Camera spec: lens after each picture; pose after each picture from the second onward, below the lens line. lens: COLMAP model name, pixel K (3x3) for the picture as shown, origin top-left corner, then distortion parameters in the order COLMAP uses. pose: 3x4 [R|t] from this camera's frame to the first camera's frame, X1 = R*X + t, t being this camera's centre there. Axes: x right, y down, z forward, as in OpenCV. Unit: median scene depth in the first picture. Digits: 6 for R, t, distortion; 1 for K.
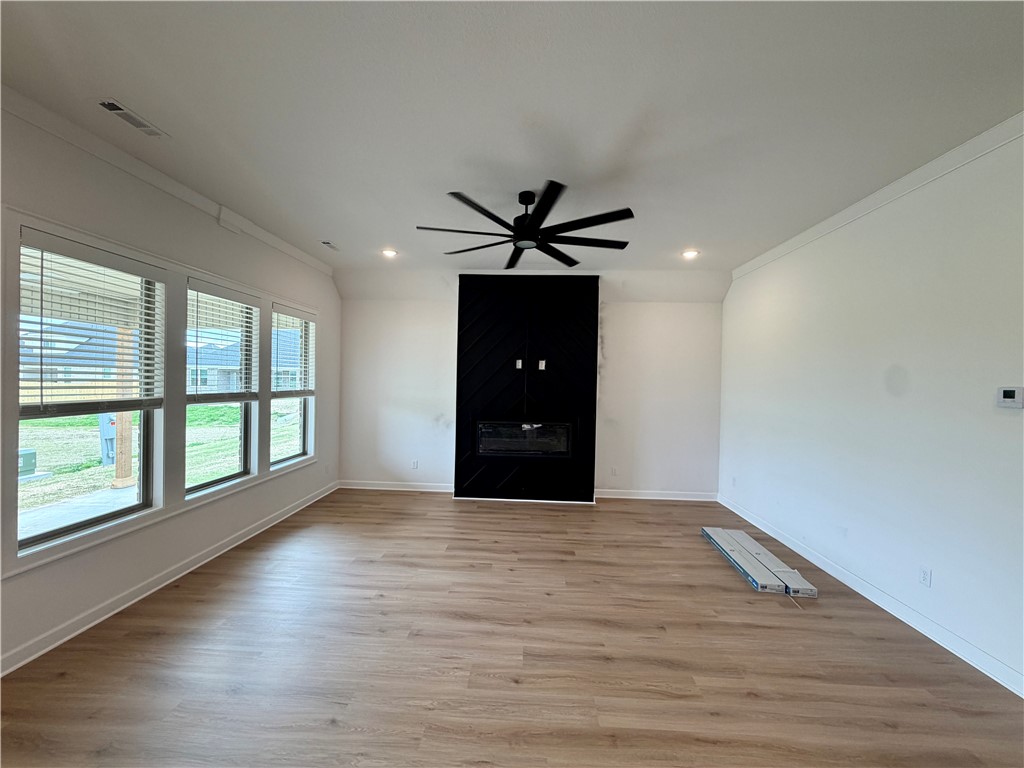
lens RADIAL K [[409.1, 0, 508.1], [0, 409.1, 383.3], [0, 0, 1]] dist [-0.000620, -0.000702]
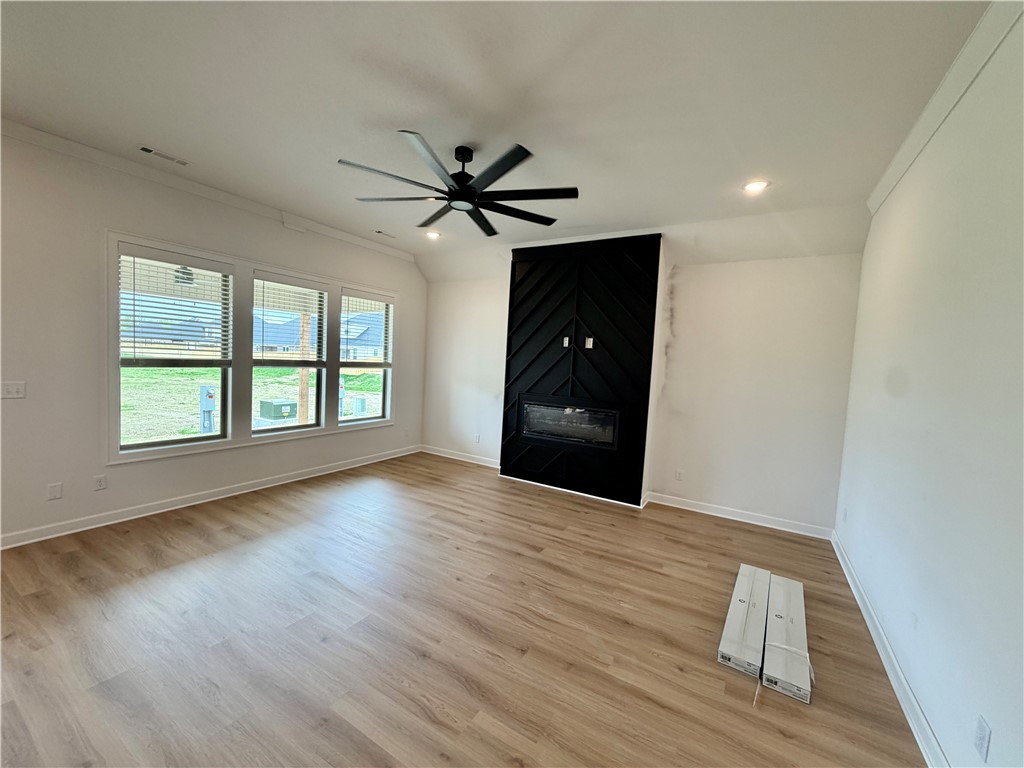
lens RADIAL K [[409.1, 0, 510.7], [0, 409.1, 382.1], [0, 0, 1]] dist [-0.000620, -0.000702]
pose [[0.880039, 0.052299, -0.472013, 0.465988], [-0.038291, 0.998496, 0.039242, 0.015062], [0.473355, -0.016461, 0.880718, 0.174506]]
